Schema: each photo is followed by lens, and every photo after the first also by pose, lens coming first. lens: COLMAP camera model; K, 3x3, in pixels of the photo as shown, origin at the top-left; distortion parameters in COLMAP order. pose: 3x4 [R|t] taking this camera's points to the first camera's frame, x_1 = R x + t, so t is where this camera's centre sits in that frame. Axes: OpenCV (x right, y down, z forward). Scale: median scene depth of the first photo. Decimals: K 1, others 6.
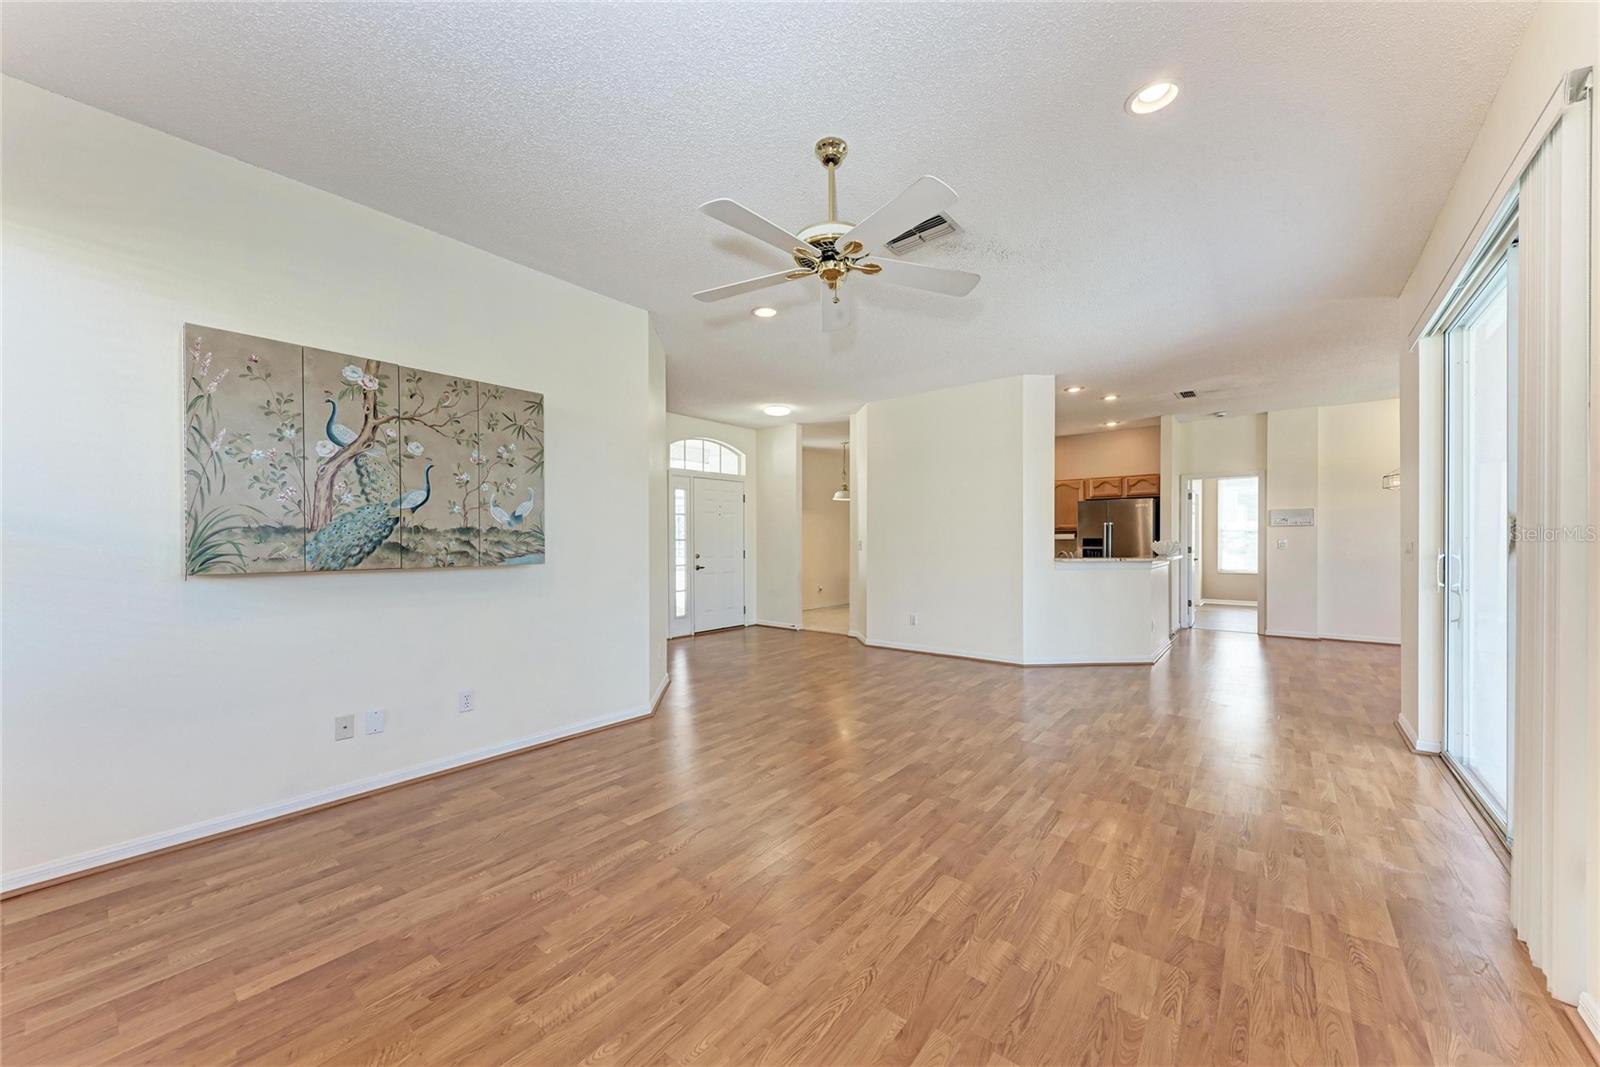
lens RADIAL K [[585.3, 0, 802.6], [0, 585.3, 537.0], [0, 0, 1]] dist [0.021215, -0.005957]
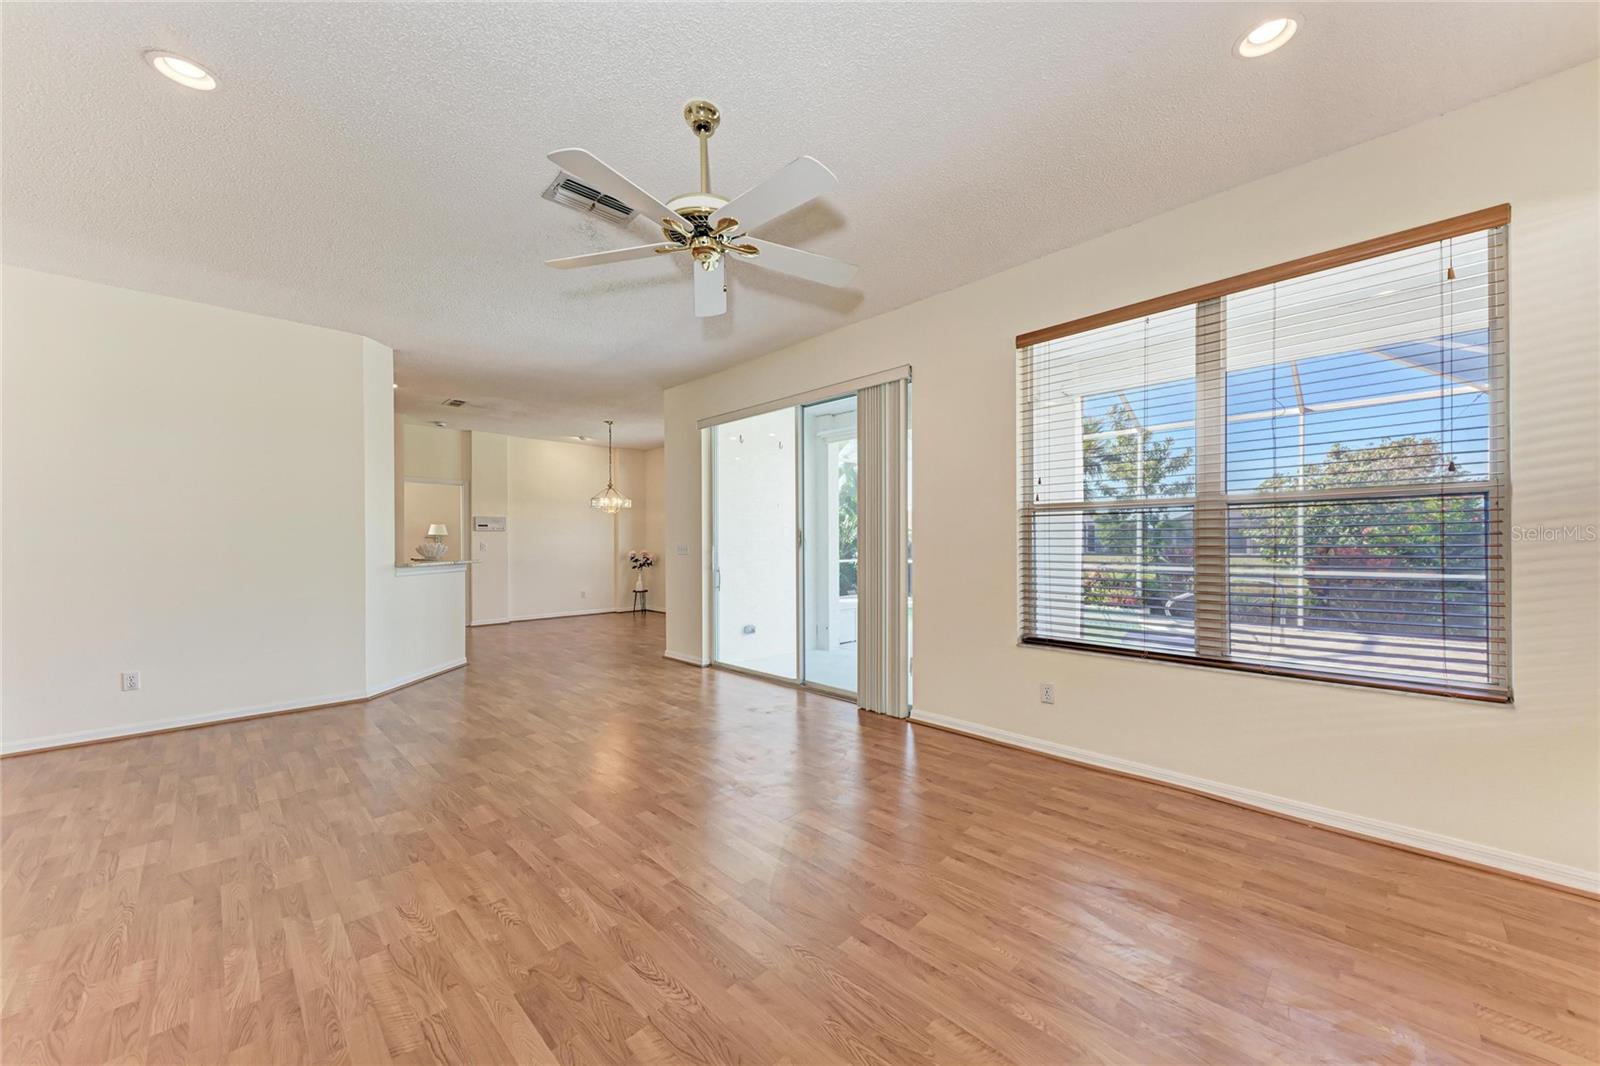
lens RADIAL K [[585.3, 0, 802.6], [0, 585.3, 536.5], [0, 0, 1]] dist [0.021215, -0.005957]
pose [[0.106954, 0.009076, 0.994223, -0.734574], [-0.001646, 0.999959, -0.008951, 0.006231], [-0.994263, -0.000679, 0.106965, 0.648448]]
